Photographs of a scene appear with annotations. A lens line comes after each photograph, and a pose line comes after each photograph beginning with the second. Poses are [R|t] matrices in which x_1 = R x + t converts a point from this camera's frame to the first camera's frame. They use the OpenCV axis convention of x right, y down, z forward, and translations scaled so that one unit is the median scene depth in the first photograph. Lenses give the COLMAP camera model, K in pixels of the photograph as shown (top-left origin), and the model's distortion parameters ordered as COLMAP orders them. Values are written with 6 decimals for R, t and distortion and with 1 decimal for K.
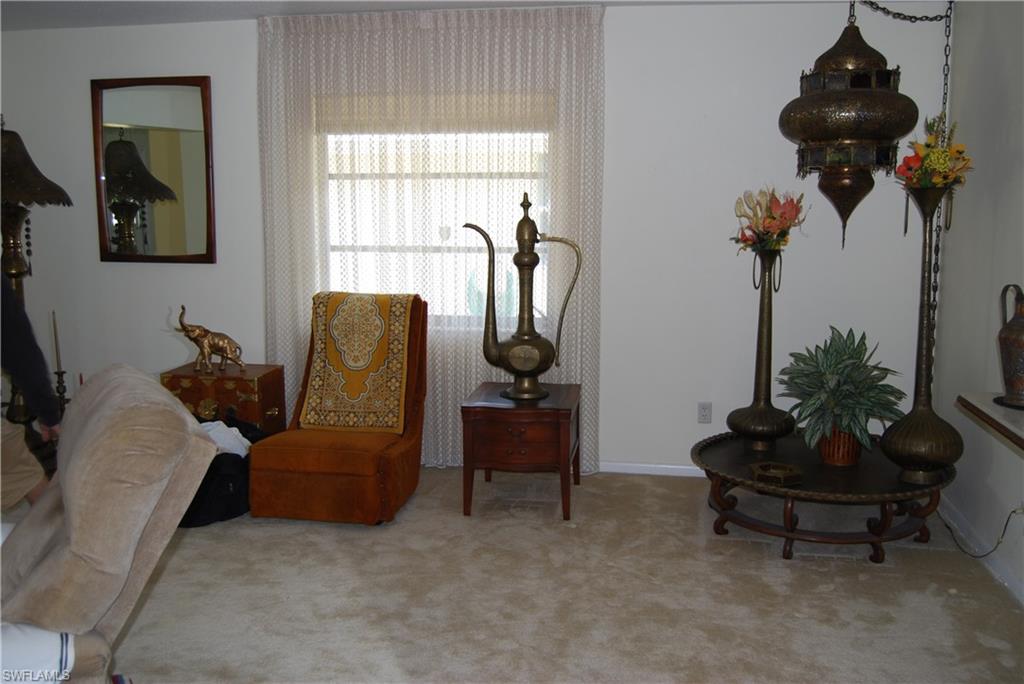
lens RADIAL K [[914.5, 0, 512.6], [0, 914.5, 345.7], [0, 0, 1]] dist [-0.072157, 0.036409]
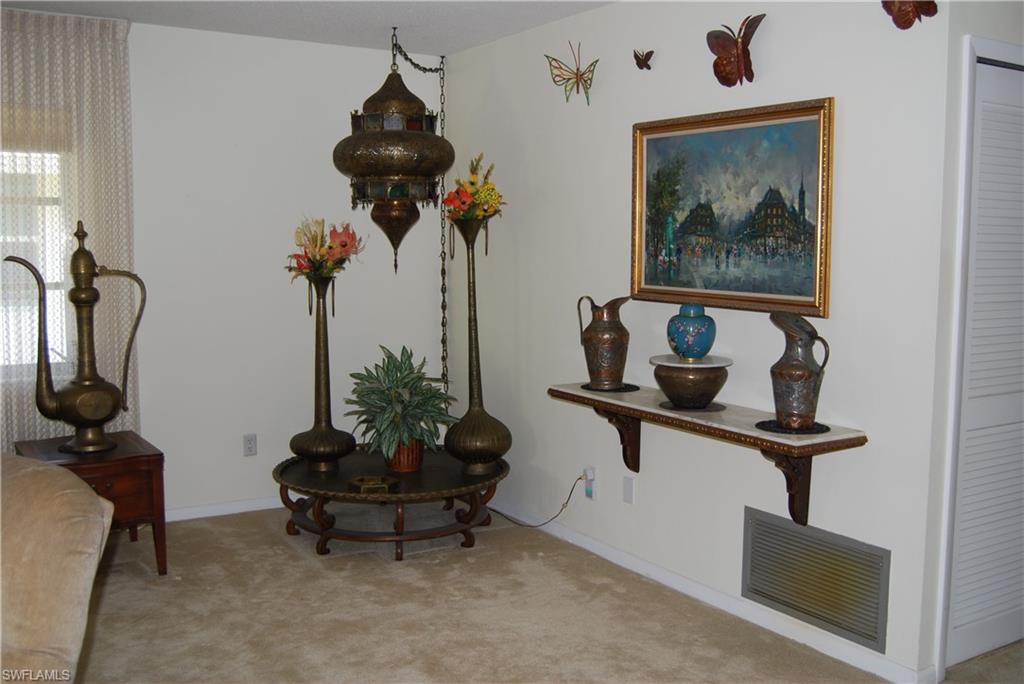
lens RADIAL K [[994.6, 0, 518.0], [0, 994.6, 338.6], [0, 0, 1]] dist [-0.024598, 0.000000]
pose [[0.758899, -0.066351, 0.647820, -0.315421], [0.095211, 0.995411, -0.009585, -0.002841], [-0.644211, 0.068954, 0.761734, -0.010186]]
